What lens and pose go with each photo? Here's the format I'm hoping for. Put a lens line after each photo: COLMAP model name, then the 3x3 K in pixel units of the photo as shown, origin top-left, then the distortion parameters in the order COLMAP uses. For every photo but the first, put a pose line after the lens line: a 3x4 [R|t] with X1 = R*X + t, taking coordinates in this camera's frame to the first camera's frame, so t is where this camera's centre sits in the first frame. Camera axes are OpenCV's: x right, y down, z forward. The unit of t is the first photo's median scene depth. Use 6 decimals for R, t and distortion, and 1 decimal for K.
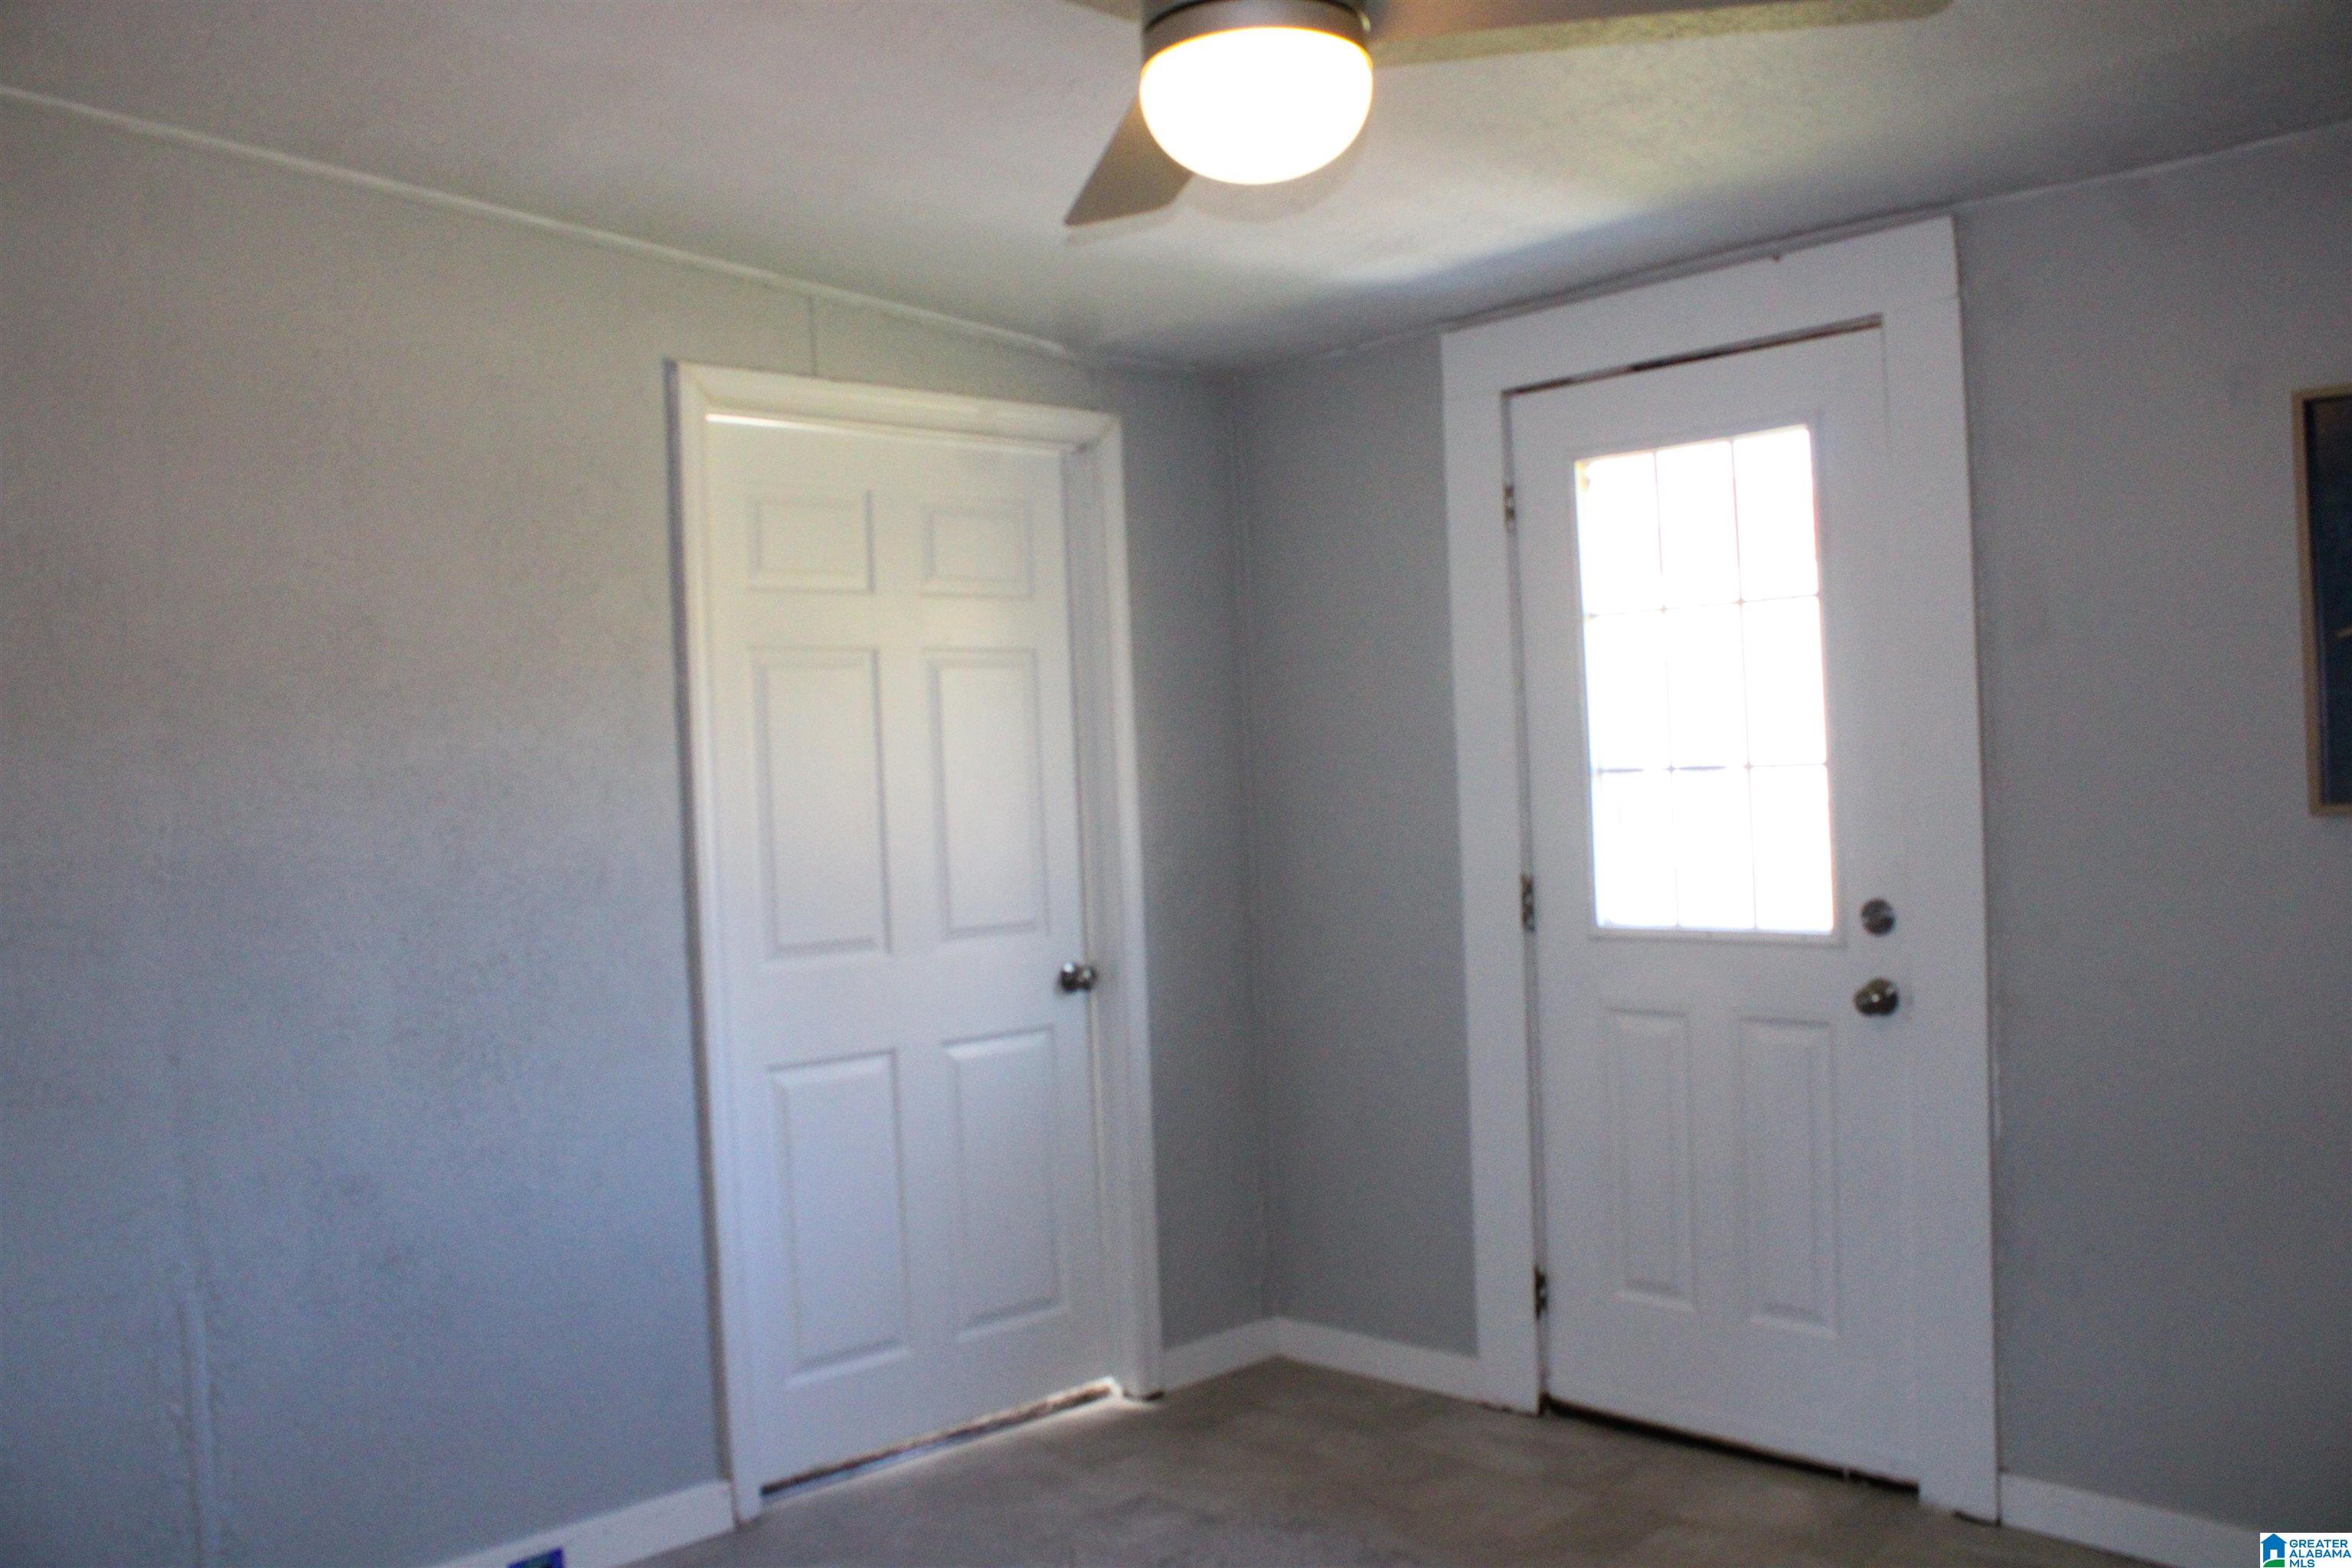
lens RADIAL K [[2016.6, 0, 1176.0], [0, 2016.6, 784.0], [0, 0, 1]] dist [-0.007066, -0.001792]
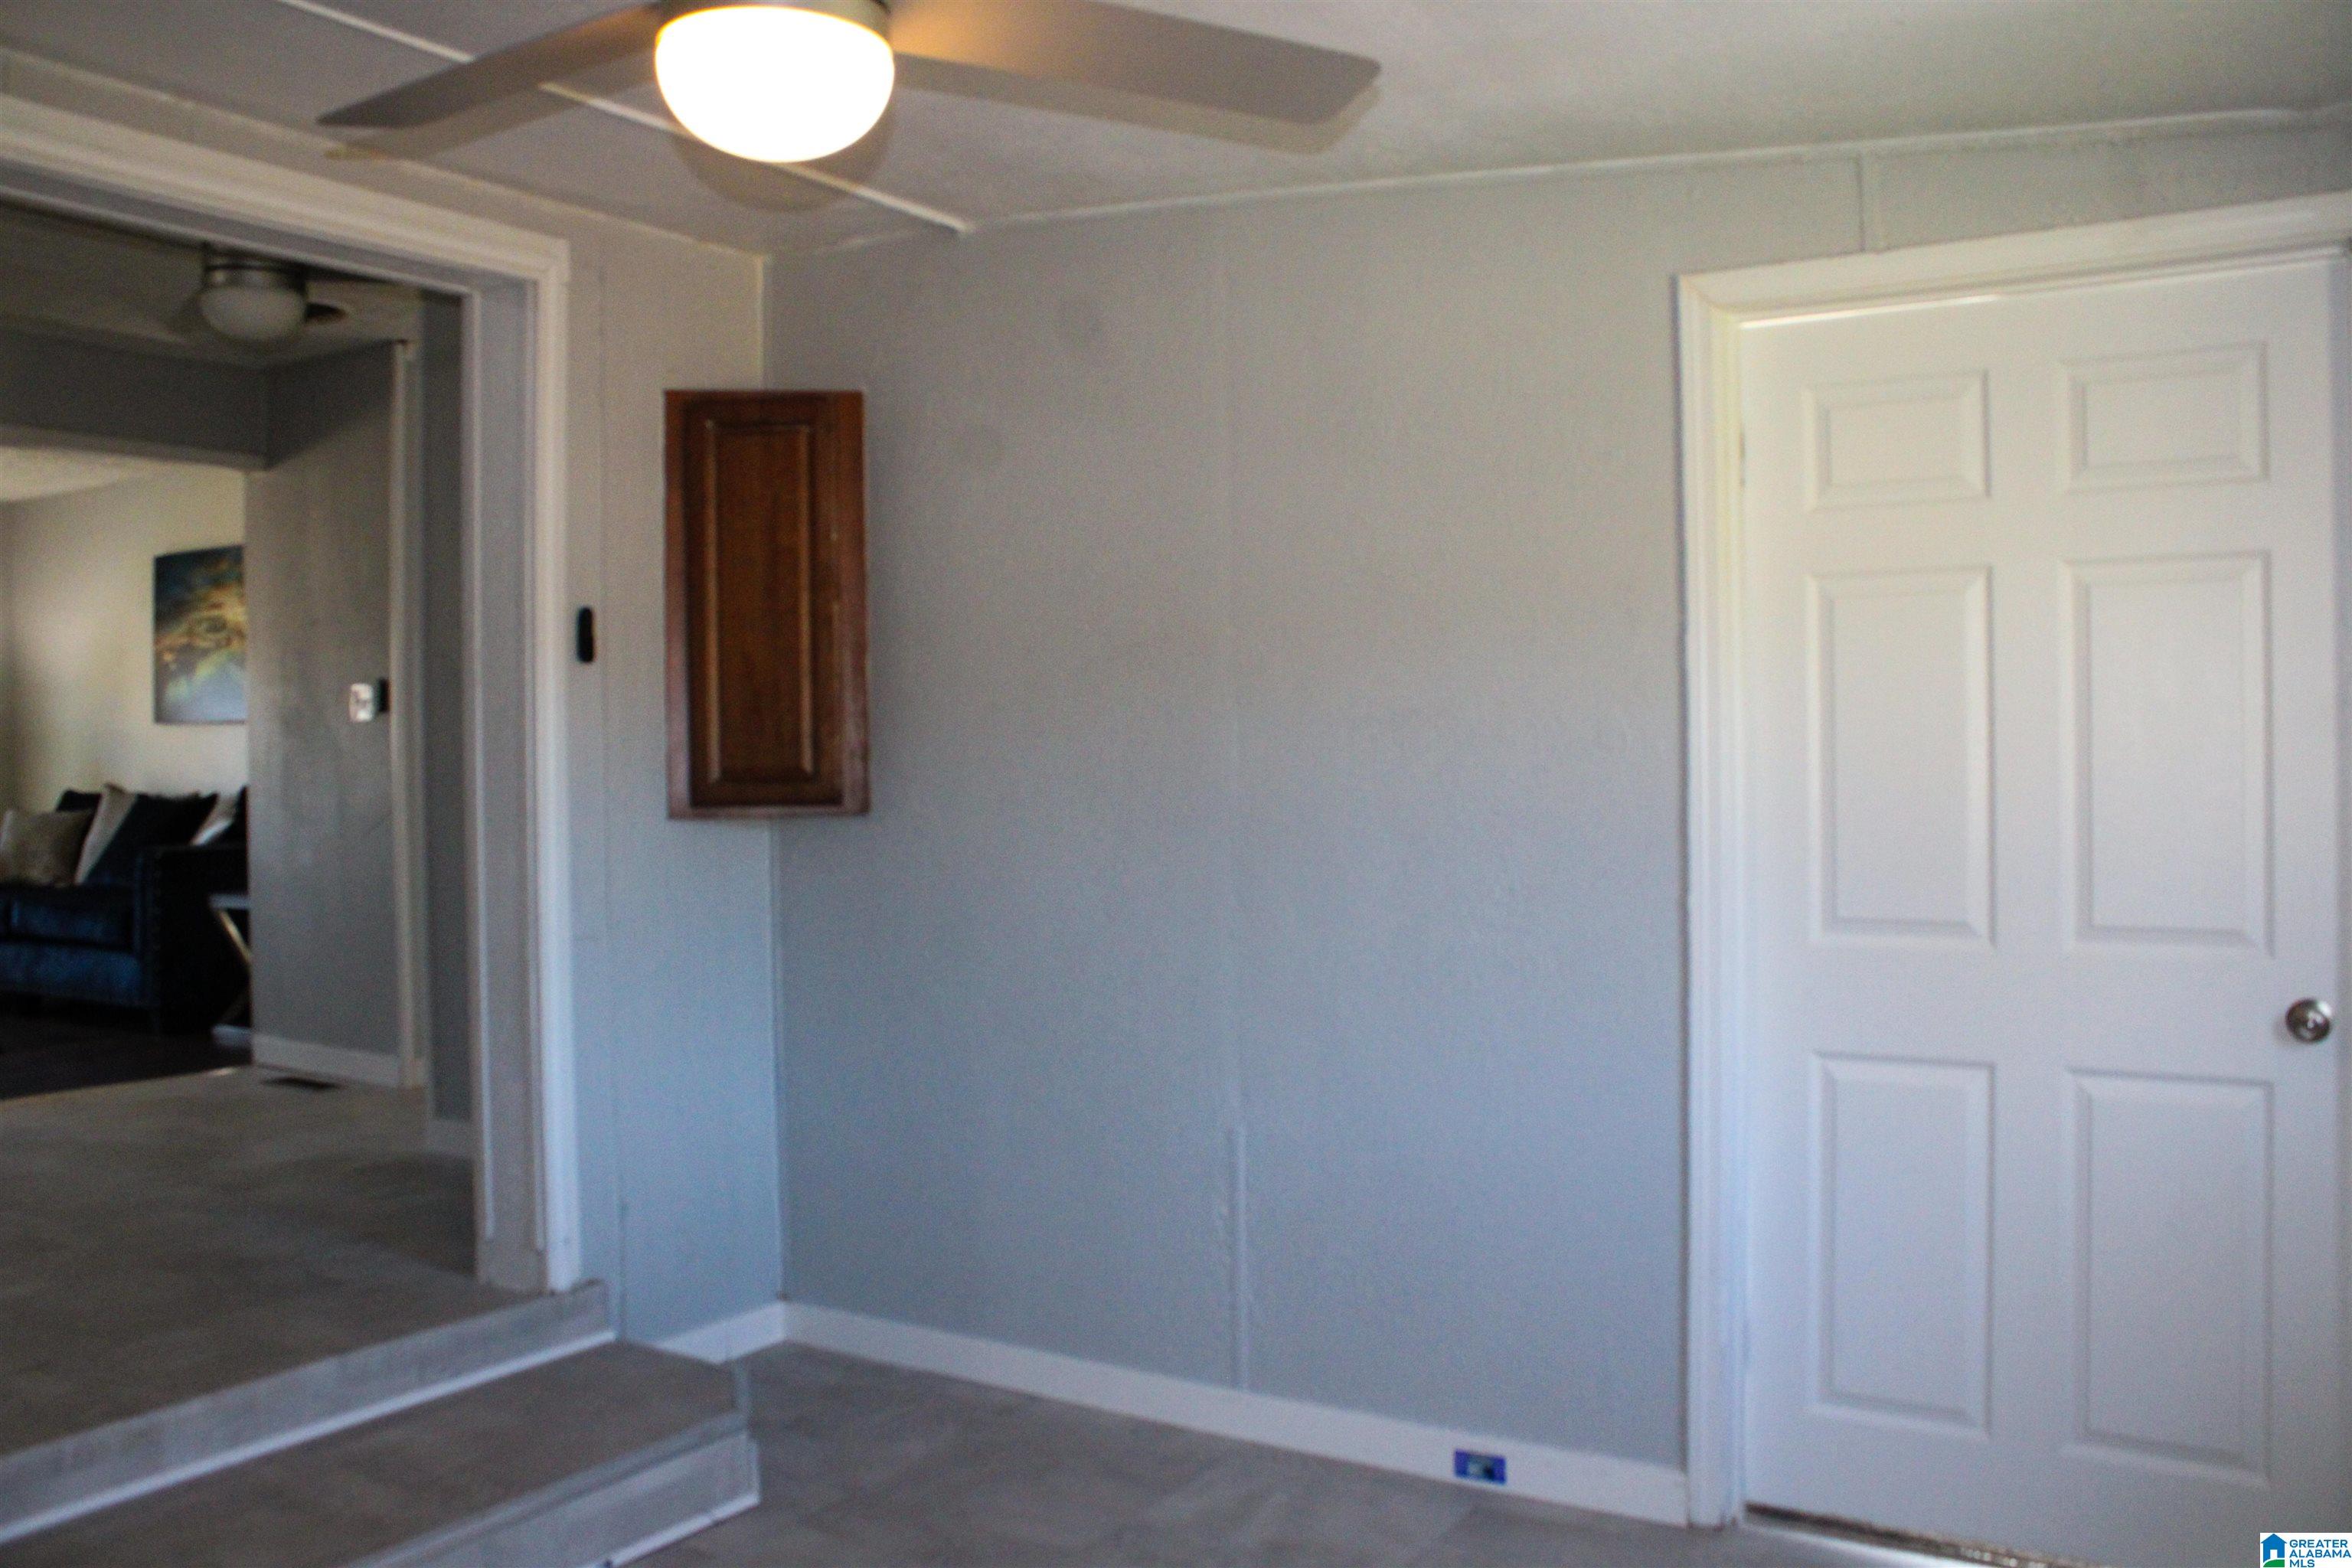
lens RADIAL K [[1990.5, 0, 1171.9], [0, 1990.5, 746.1], [0, 0, 1]] dist [-0.059729, 0.000828]
pose [[0.257031, 0.039220, -0.965607, 0.534295], [-0.003324, 0.999206, 0.039700, -0.025326], [0.966397, -0.006994, 0.256958, 0.489443]]
